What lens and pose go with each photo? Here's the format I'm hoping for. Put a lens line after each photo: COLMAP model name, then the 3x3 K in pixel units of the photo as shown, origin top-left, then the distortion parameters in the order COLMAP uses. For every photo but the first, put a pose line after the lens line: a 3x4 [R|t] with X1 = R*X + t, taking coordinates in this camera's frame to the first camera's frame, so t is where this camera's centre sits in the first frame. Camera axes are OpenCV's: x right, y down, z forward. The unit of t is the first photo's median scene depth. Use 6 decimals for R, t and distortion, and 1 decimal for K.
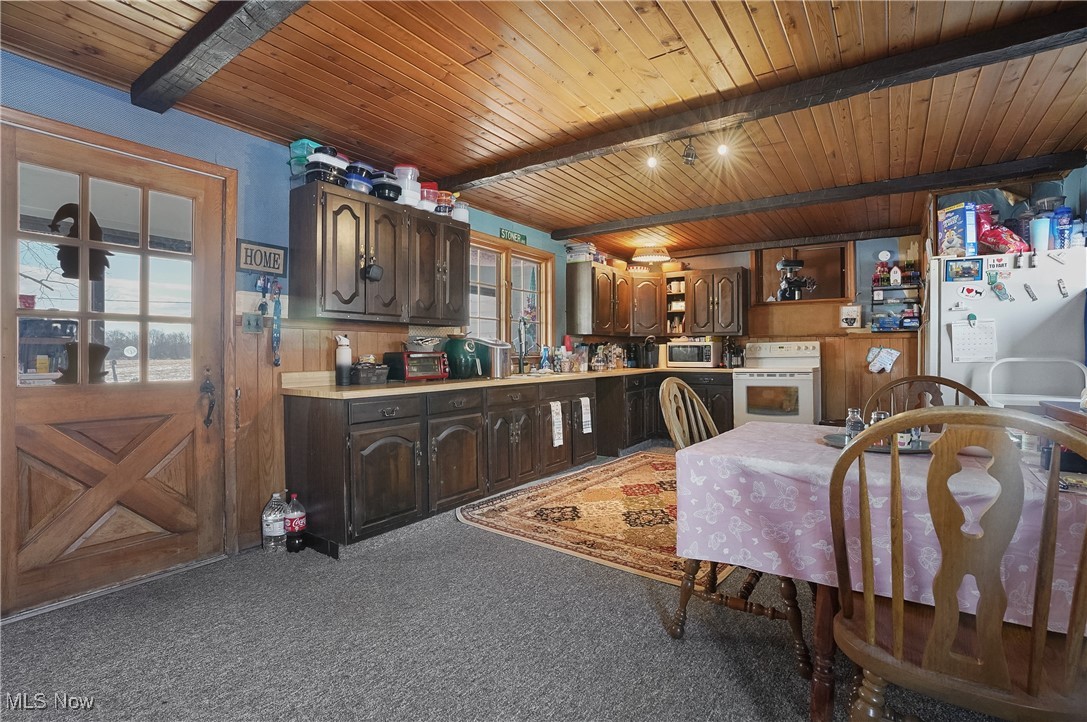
lens RADIAL K [[512.7, 0, 541.0], [0, 512.7, 356.8], [0, 0, 1]] dist [-0.037035, -0.000084]
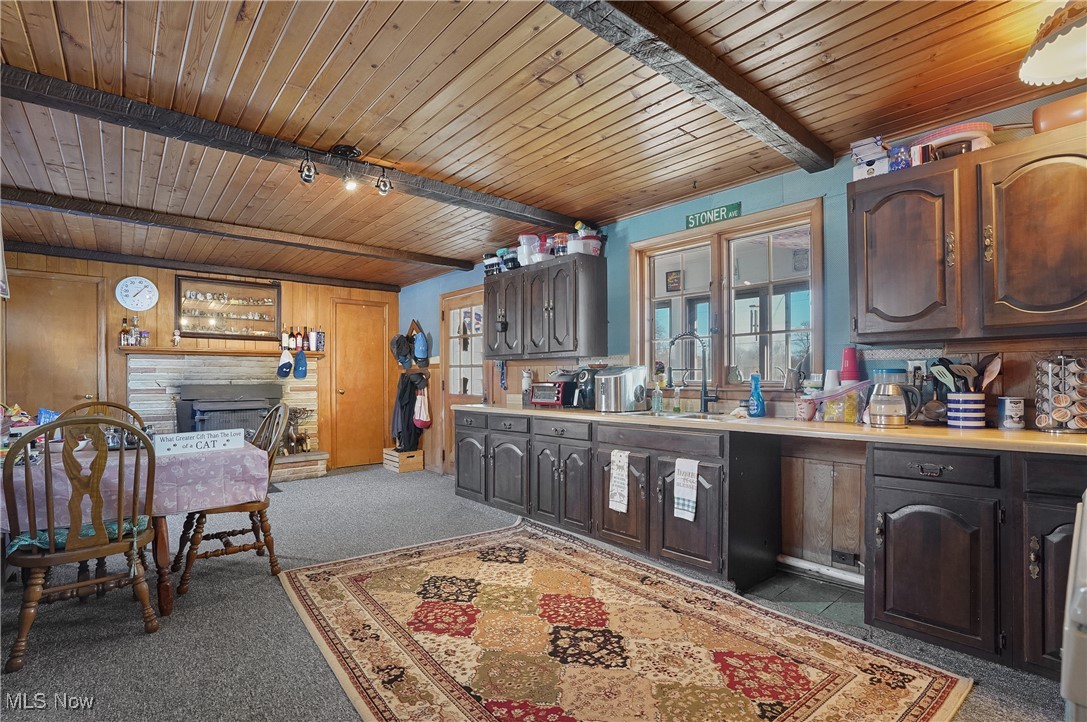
lens RADIAL K [[512.7, 0, 541.8], [0, 512.7, 369.8], [0, 0, 1]] dist [-0.037035, -0.000084]
pose [[-0.254959, -0.010567, -0.966894, 0.915476], [0.002792, 0.999928, -0.011664, -0.021874], [0.966948, -0.005673, -0.254912, 1.290138]]
